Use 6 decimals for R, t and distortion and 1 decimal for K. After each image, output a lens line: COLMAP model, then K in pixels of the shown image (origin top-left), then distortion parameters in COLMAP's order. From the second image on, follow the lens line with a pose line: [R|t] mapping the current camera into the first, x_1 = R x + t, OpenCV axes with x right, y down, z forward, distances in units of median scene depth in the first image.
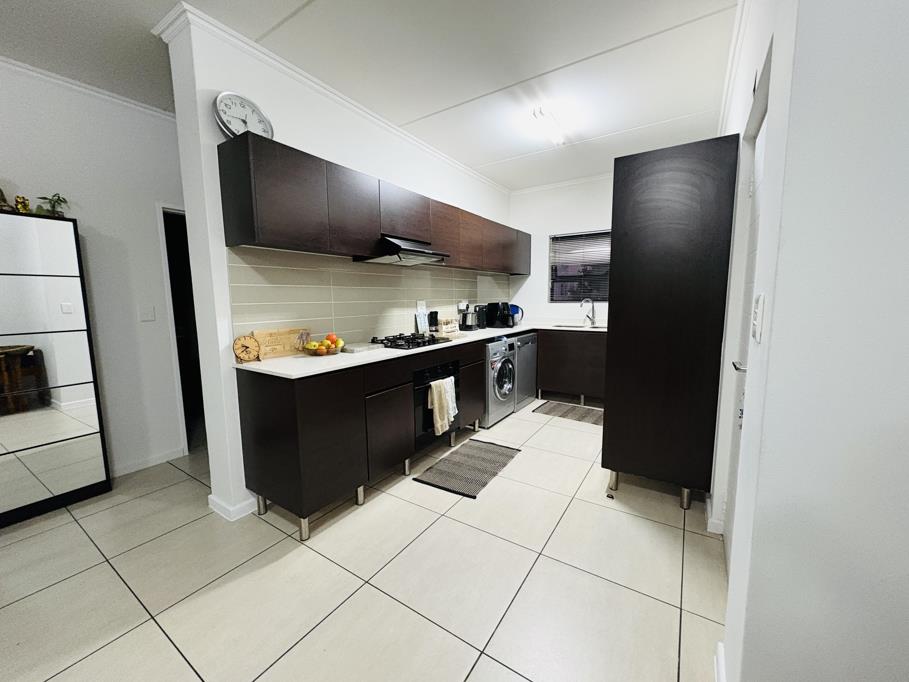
lens RADIAL K [[360.2, 0, 453.1], [0, 360.2, 344.2], [0, 0, 1]] dist [0.003620, -0.001015]
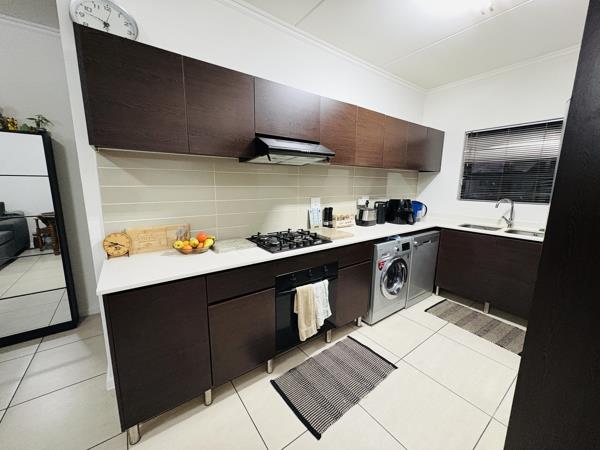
lens RADIAL K [[237.8, 0, 300.5], [0, 237.8, 226.0], [0, 0, 1]] dist [0.003620, -0.001015]
pose [[0.938163, 0.080480, -0.336709, 0.145268], [-0.064303, 0.996188, 0.058943, -0.094766], [0.340170, -0.033647, 0.939762, 0.394121]]
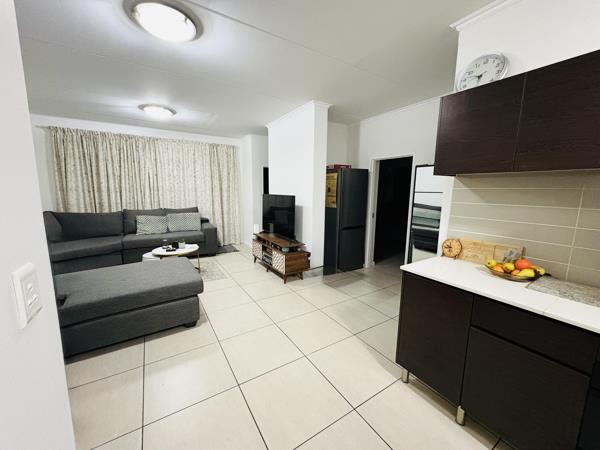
lens RADIAL K [[237.8, 0, 298.6], [0, 237.8, 225.1], [0, 0, 1]] dist [0.003620, -0.001015]
pose [[-0.411631, 0.149479, -0.899008, 0.375978], [-0.118656, 0.969270, 0.215491, -0.155653], [0.903593, 0.195376, -0.381245, 0.615951]]
